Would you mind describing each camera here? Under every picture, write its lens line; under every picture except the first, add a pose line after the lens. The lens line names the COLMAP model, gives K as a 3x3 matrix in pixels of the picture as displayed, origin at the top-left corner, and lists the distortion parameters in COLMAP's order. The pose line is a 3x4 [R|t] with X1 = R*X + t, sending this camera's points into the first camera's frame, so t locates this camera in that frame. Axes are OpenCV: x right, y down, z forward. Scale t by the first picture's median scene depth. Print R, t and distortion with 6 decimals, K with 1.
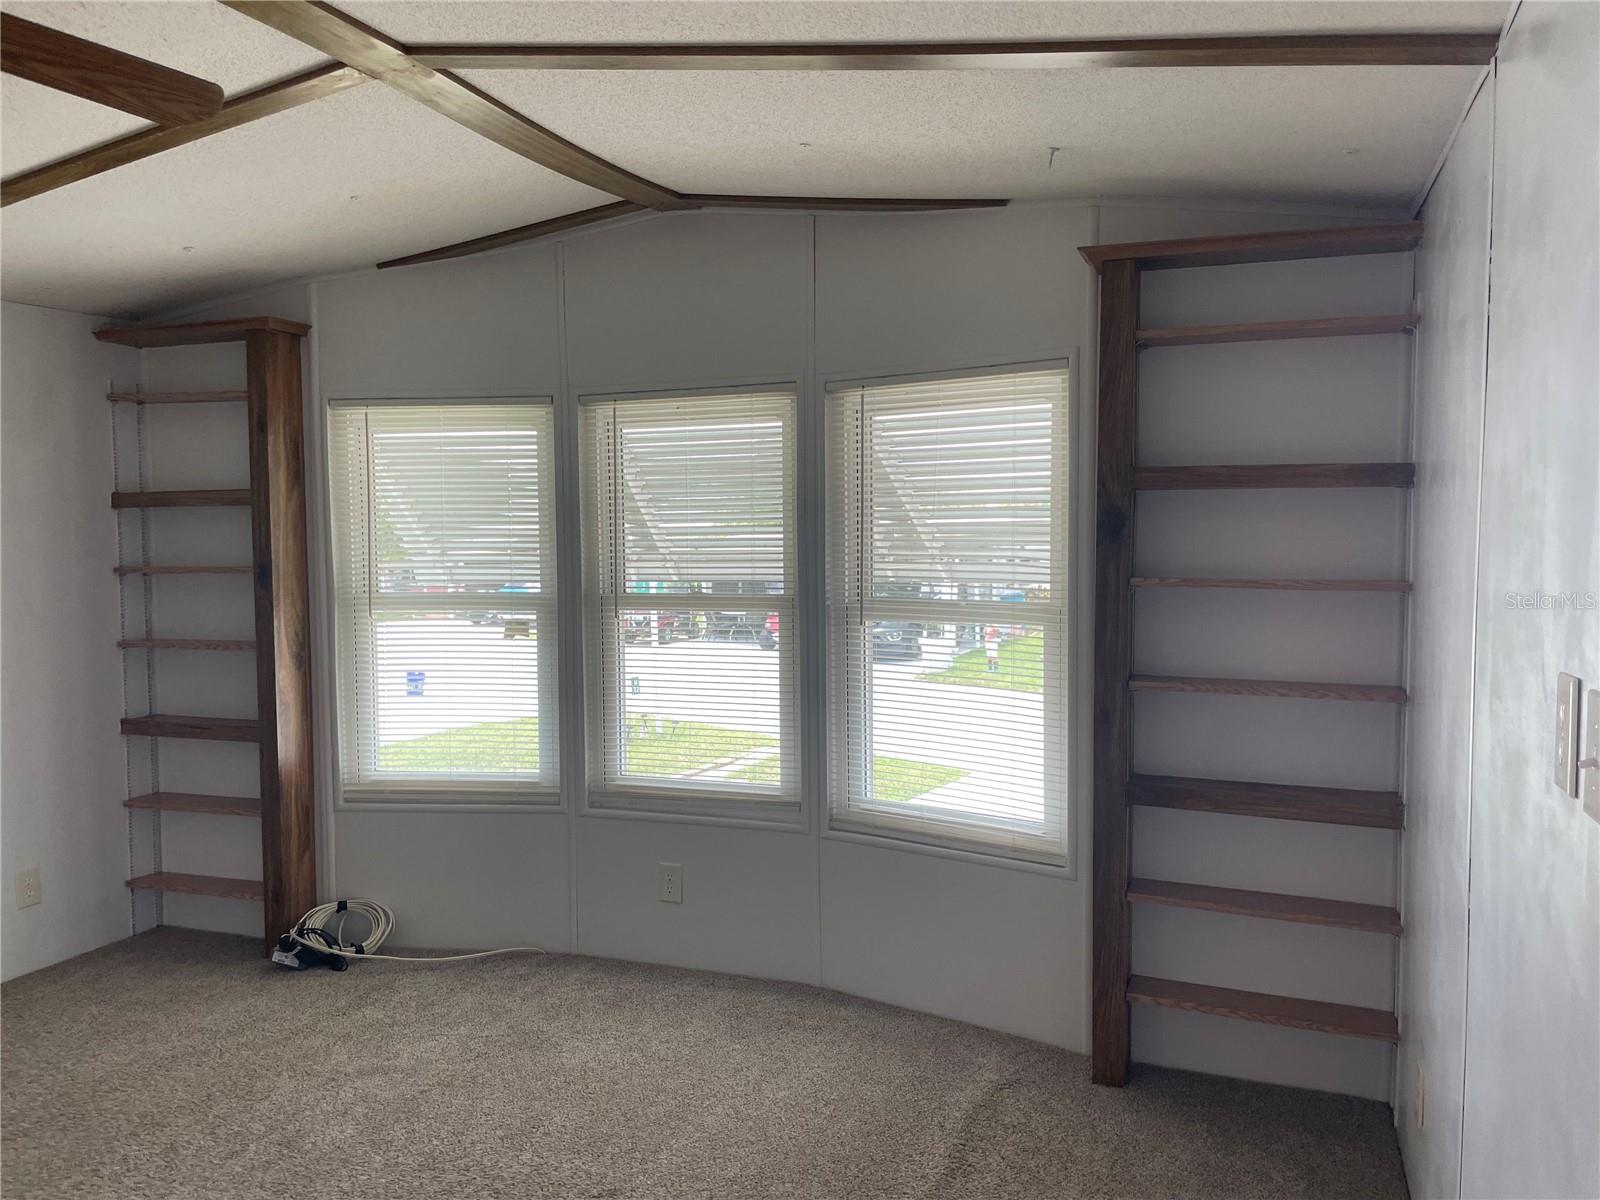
lens RADIAL K [[1222.8, 0, 807.5], [0, 1222.8, 599.3], [0, 0, 1]] dist [0.039008, -0.054522]
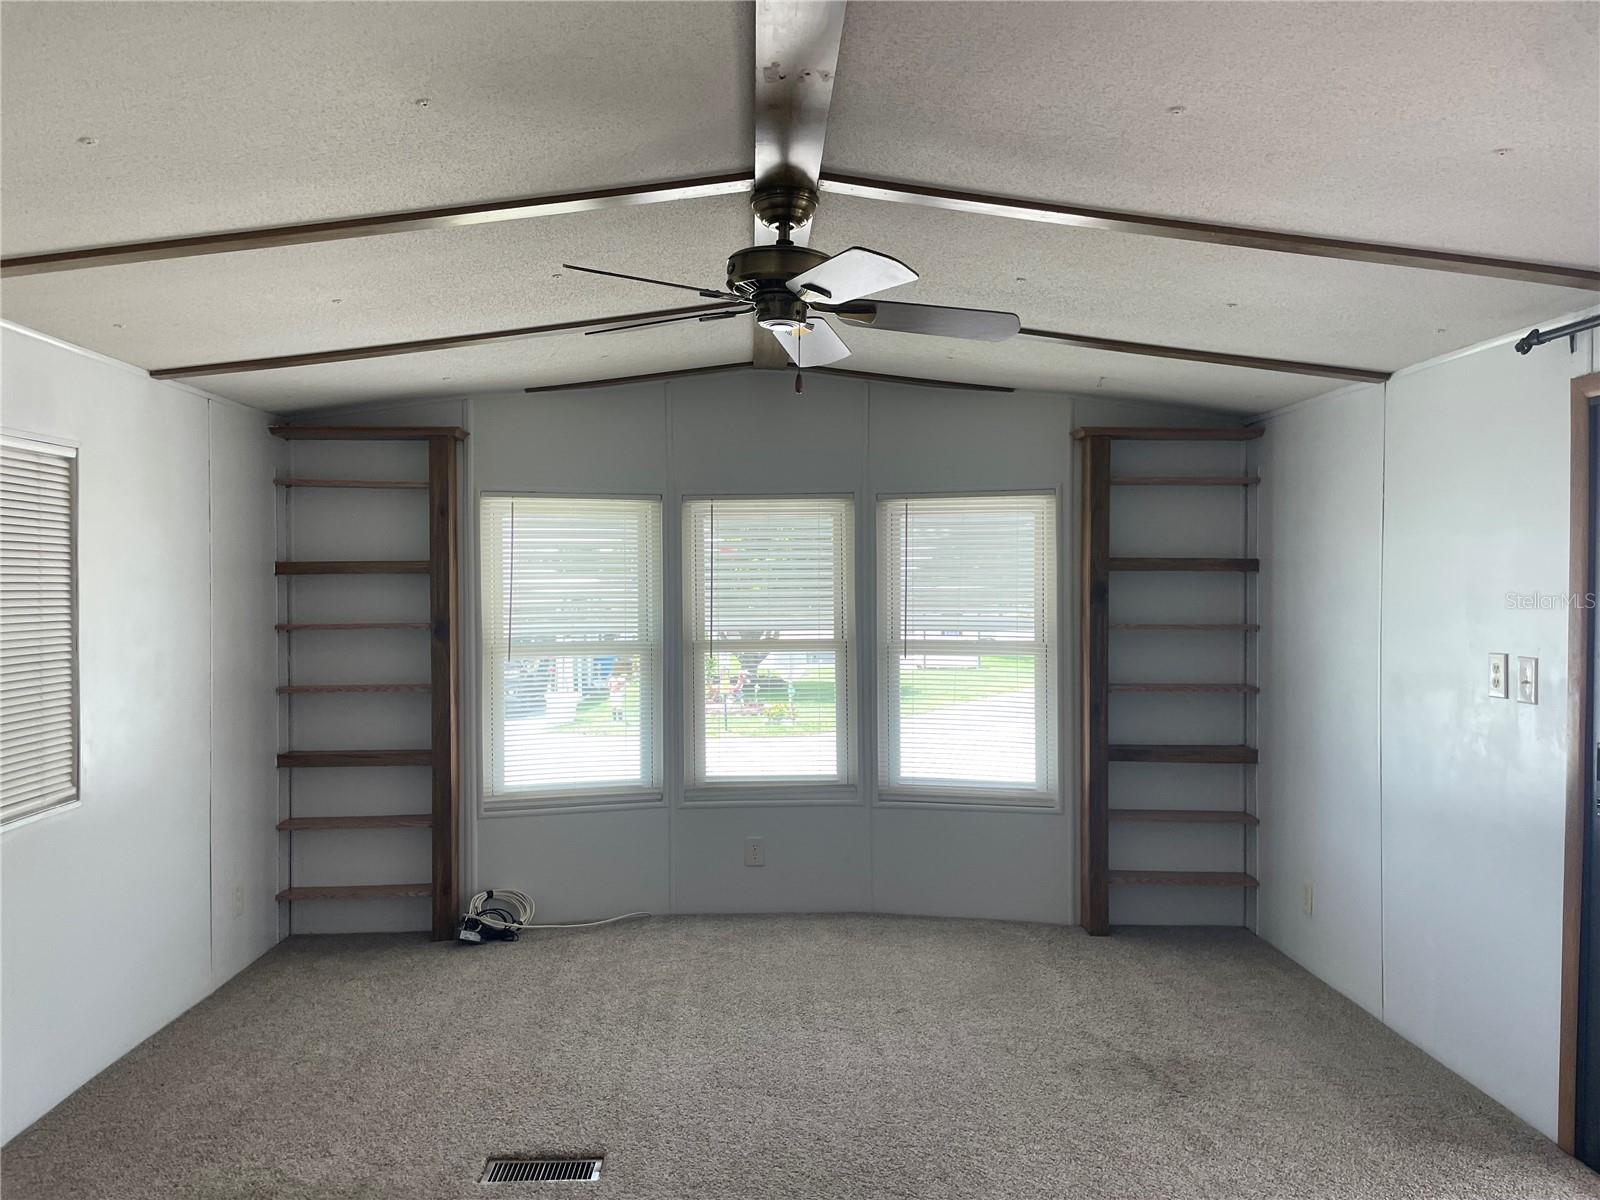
lens RADIAL K [[1222.8, 0, 798.5], [0, 1222.8, 596.5], [0, 0, 1]] dist [0.039008, -0.054522]
pose [[0.928242, -0.000880, 0.371975, -0.579182], [0.017579, 0.998984, -0.041504, 0.004366], [-0.371560, 0.045064, 0.927314, -0.301421]]
